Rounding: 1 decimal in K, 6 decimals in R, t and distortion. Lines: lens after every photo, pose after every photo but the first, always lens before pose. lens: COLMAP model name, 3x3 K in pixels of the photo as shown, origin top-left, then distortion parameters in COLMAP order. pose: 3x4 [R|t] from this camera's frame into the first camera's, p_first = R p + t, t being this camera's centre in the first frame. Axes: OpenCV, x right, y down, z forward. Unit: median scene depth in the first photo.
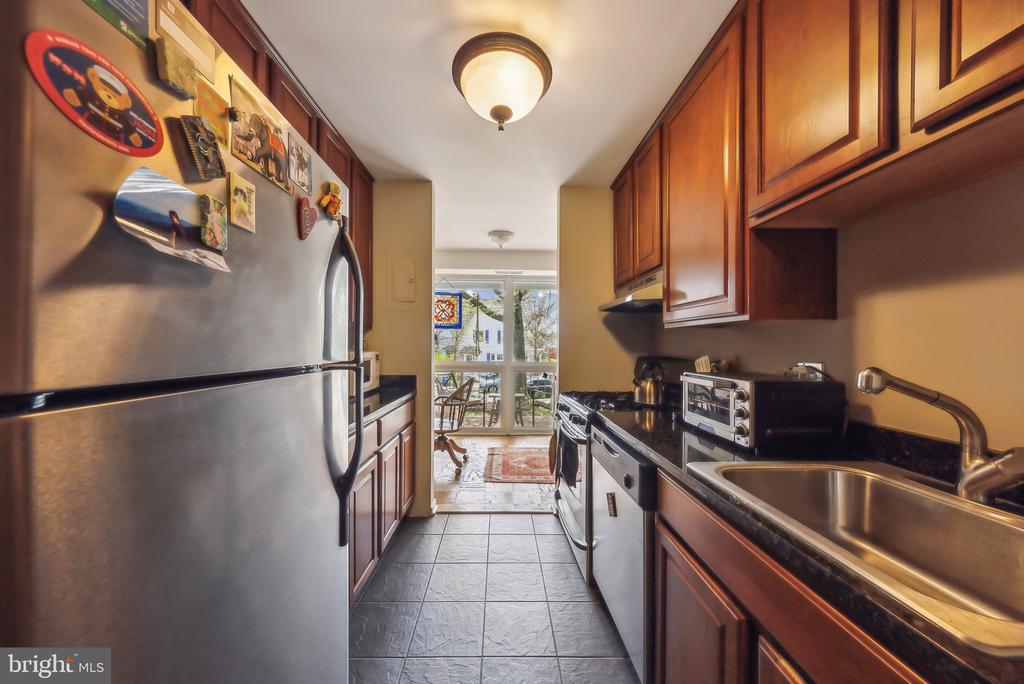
lens RADIAL K [[363.6, 0, 483.1], [0, 363.6, 344.5], [0, 0, 1]] dist [-0.001430, -0.000317]
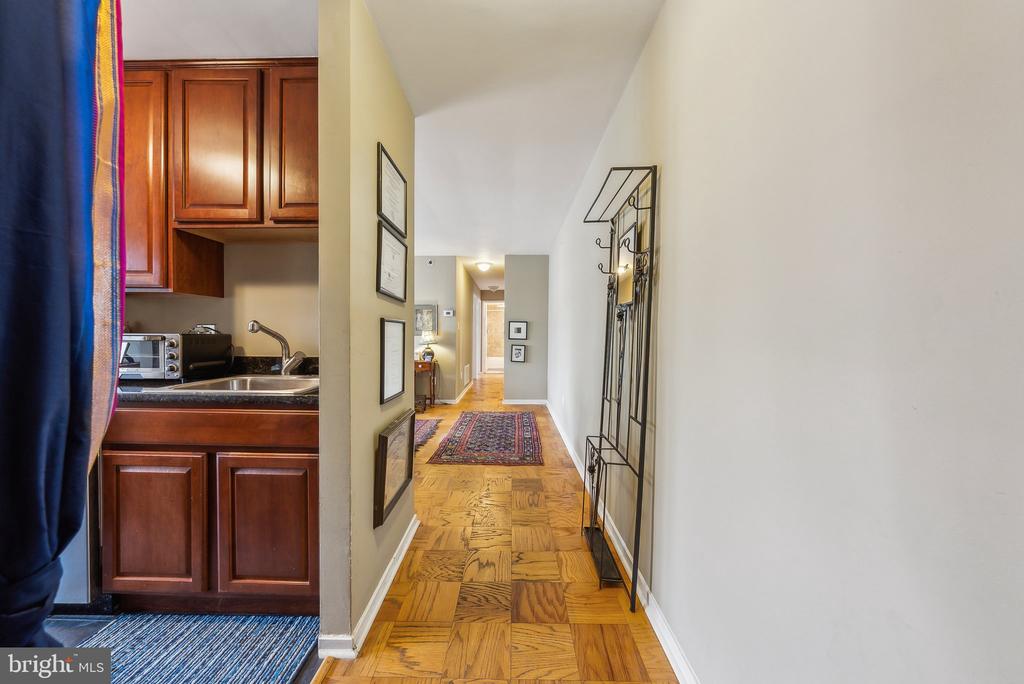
lens RADIAL K [[355.9, 0, 507.2], [0, 355.9, 344.1], [0, 0, 1]] dist [0.000081, 0.000011]
pose [[0.036781, -0.034989, 0.998711, -0.661773], [-0.014180, 0.999268, 0.035531, 0.071648], [-0.999223, -0.015469, 0.036258, -0.388002]]
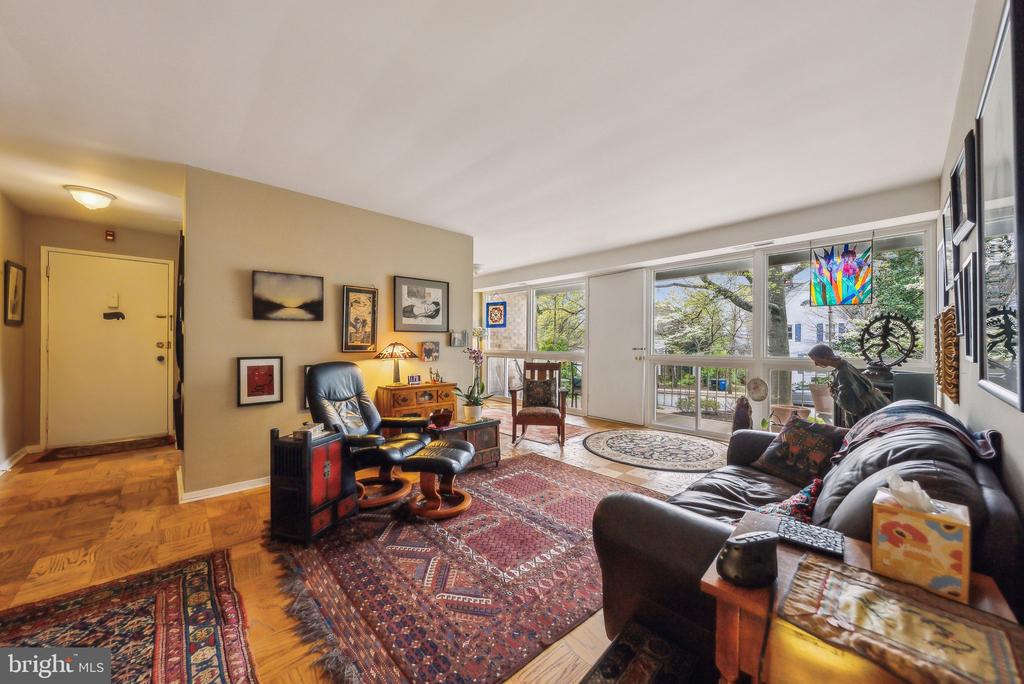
lens RADIAL K [[364.2, 0, 506.9], [0, 364.2, 344.4], [0, 0, 1]] dist [-0.001714, 0.000257]
pose [[0.662484, -0.004348, -0.749064, 6.653760], [0.010252, 0.999942, 0.003262, 0.128982], [0.749006, -0.009840, 0.662490, 0.441598]]
